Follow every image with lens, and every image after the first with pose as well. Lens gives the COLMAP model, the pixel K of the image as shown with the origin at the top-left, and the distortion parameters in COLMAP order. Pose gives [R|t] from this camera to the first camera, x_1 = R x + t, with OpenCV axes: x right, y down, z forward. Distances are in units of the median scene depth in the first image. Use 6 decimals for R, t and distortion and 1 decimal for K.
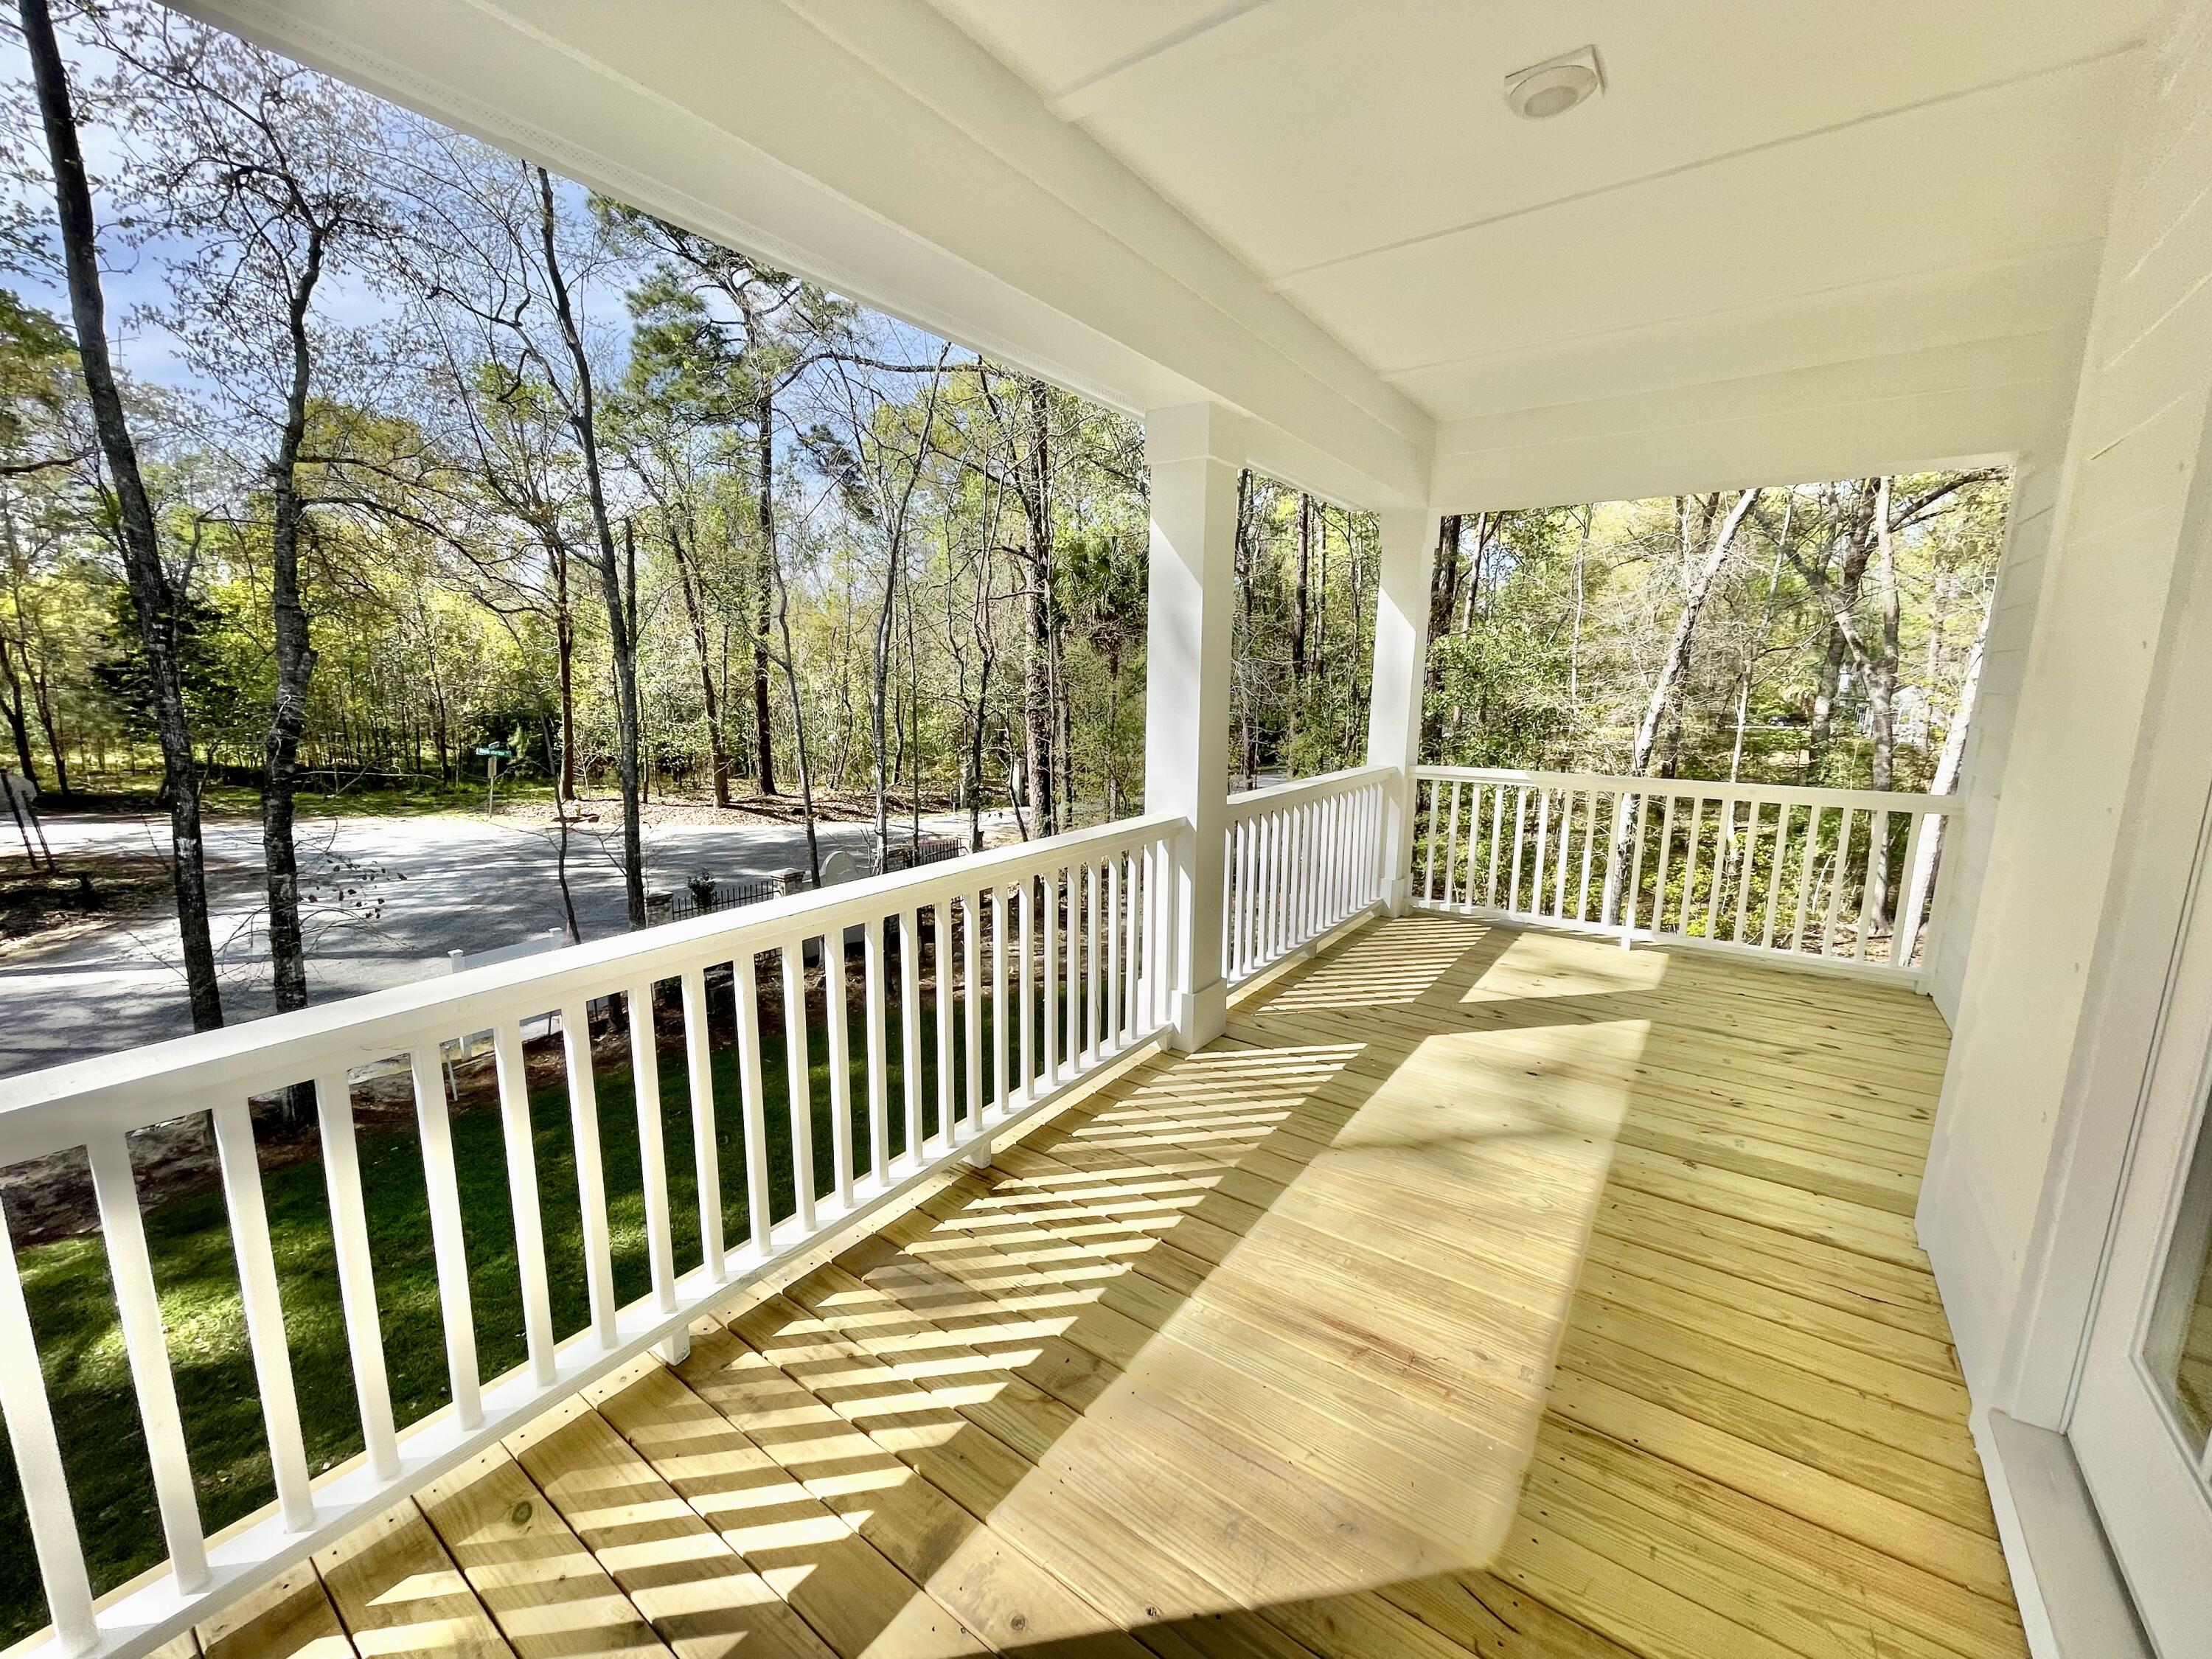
lens RADIAL K [[906.0, 0, 1105.7], [0, 906.0, 825.1], [0, 0, 1]] dist [0.002220, 0.000435]
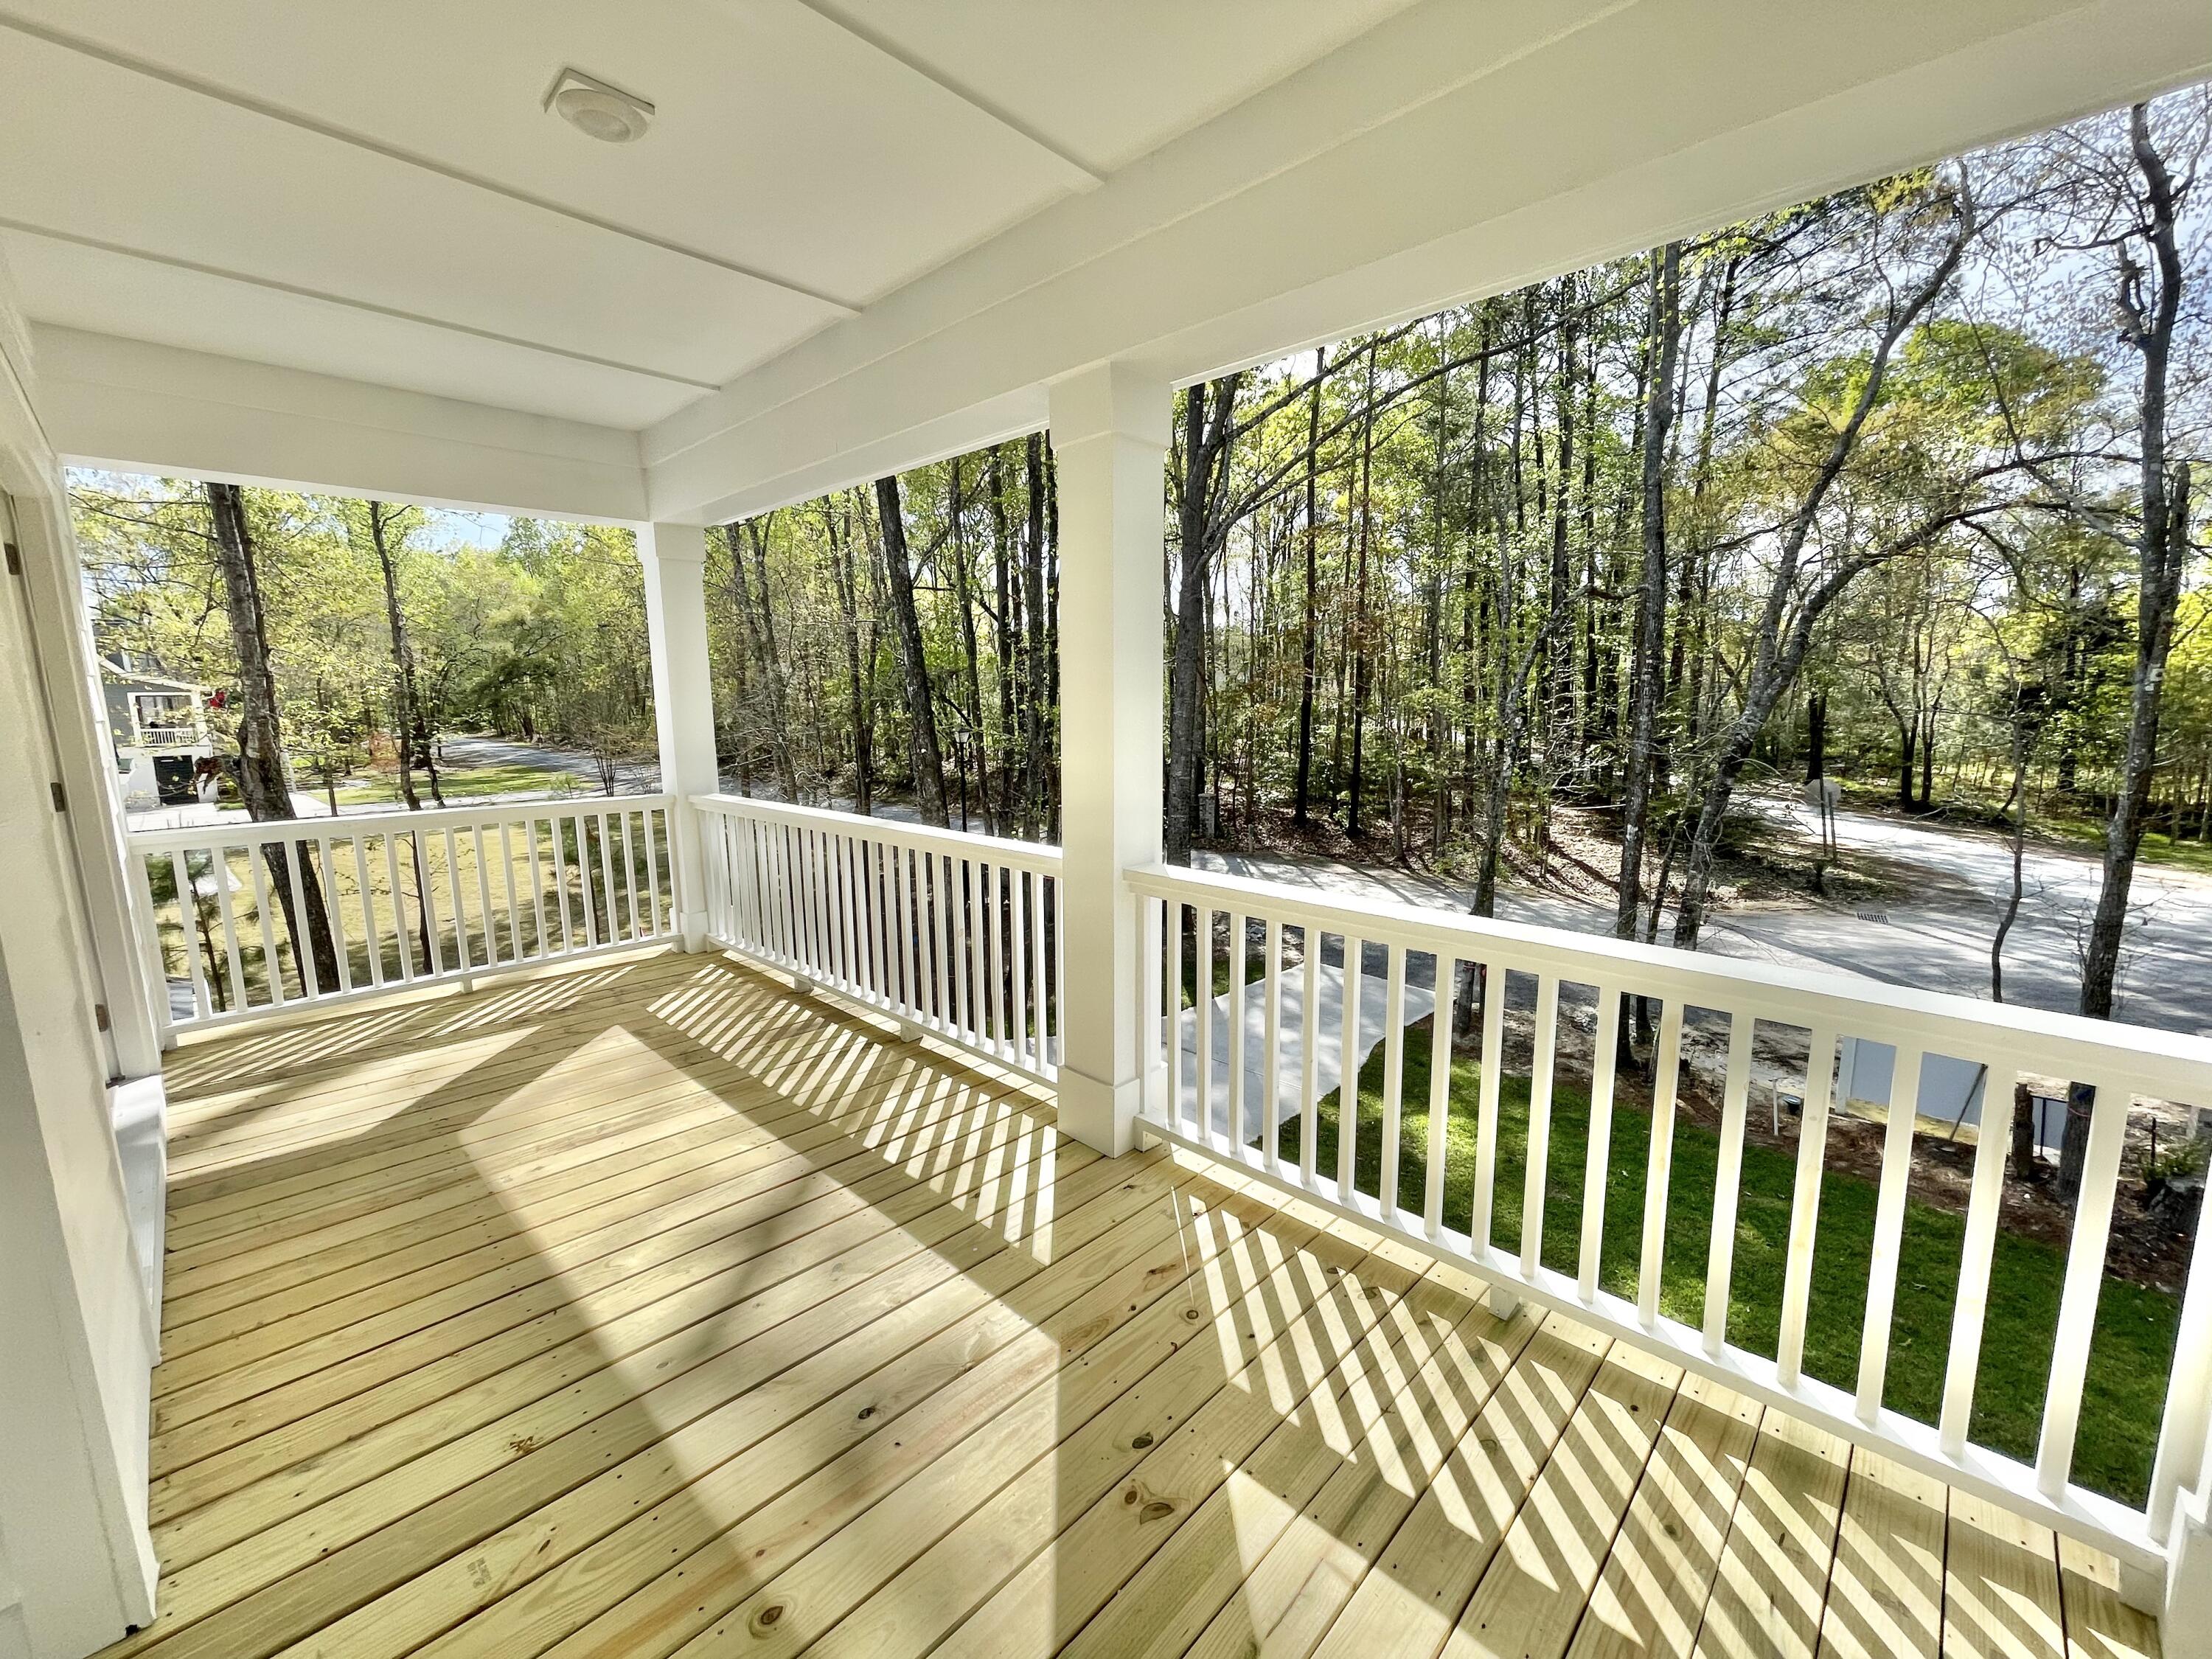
lens RADIAL K [[906.0, 0, 1113.3], [0, 906.0, 825.3], [0, 0, 1]] dist [0.002220, 0.000435]
pose [[-0.127280, 0.147598, -0.980823, 1.037980], [-0.174892, 0.970033, 0.168670, -0.219875], [0.976326, 0.193006, -0.097652, 1.239366]]
